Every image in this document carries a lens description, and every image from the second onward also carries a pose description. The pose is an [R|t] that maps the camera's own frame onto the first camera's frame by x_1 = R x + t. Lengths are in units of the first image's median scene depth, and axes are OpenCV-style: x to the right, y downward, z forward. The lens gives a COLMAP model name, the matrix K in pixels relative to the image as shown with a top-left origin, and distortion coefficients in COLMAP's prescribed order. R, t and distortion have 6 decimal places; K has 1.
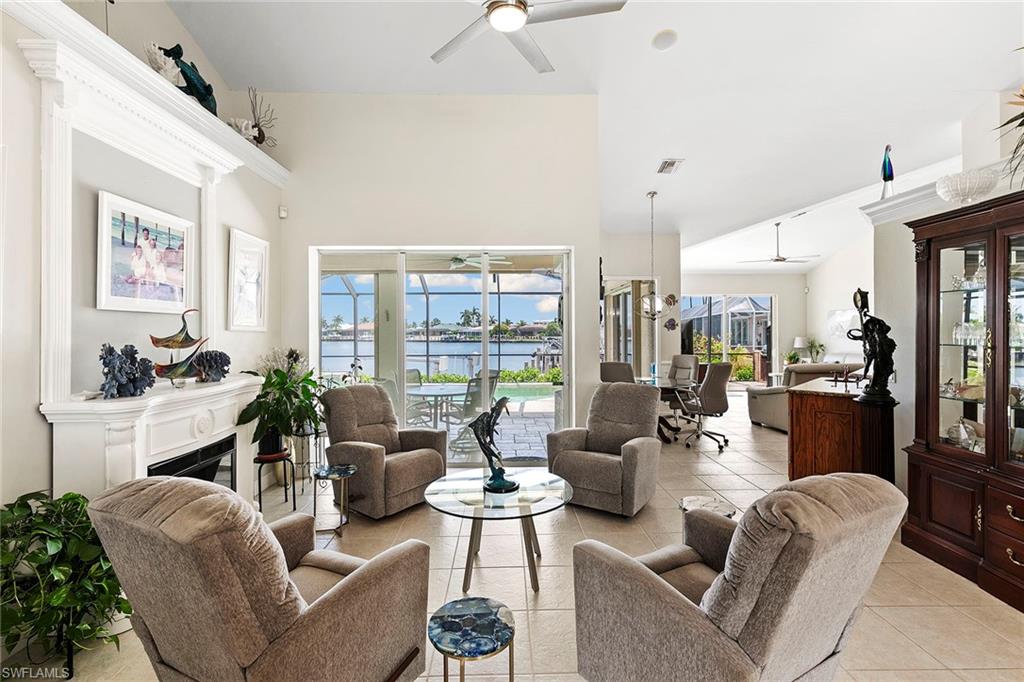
lens RADIAL K [[463.8, 0, 511.7], [0, 463.8, 337.0], [0, 0, 1]] dist [0.005924, -0.000135]
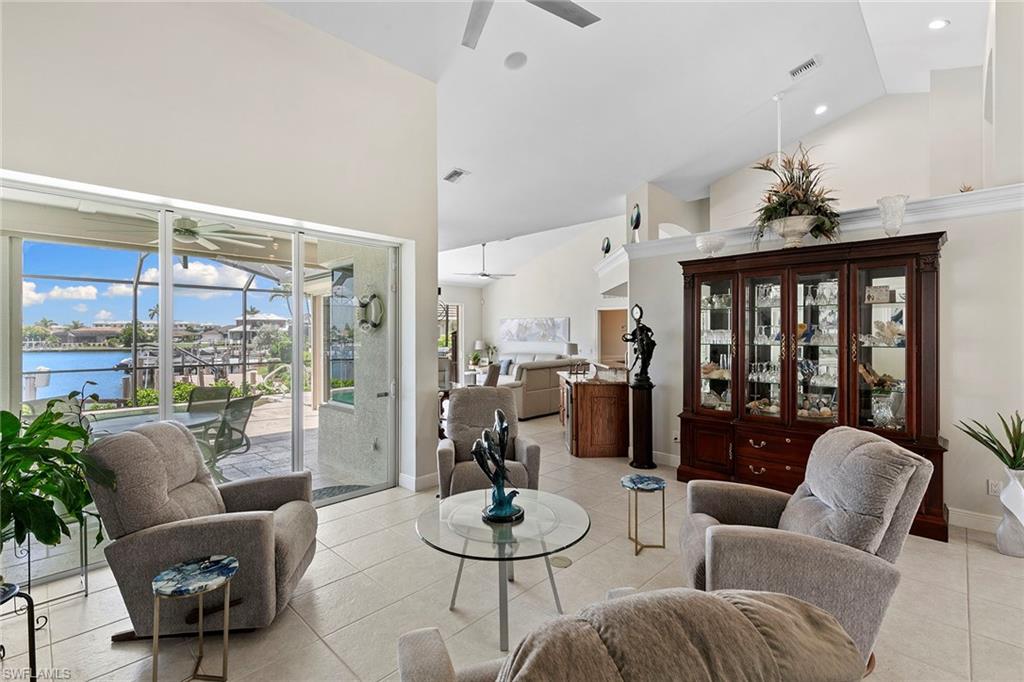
lens RADIAL K [[463.8, 0, 511.7], [0, 463.8, 337.0], [0, 0, 1]] dist [0.005924, -0.000135]
pose [[0.703513, -0.000905, 0.710682, -0.211129], [0.008338, 0.999941, -0.006981, -0.000336], [-0.710634, 0.010837, 0.703479, 0.127778]]
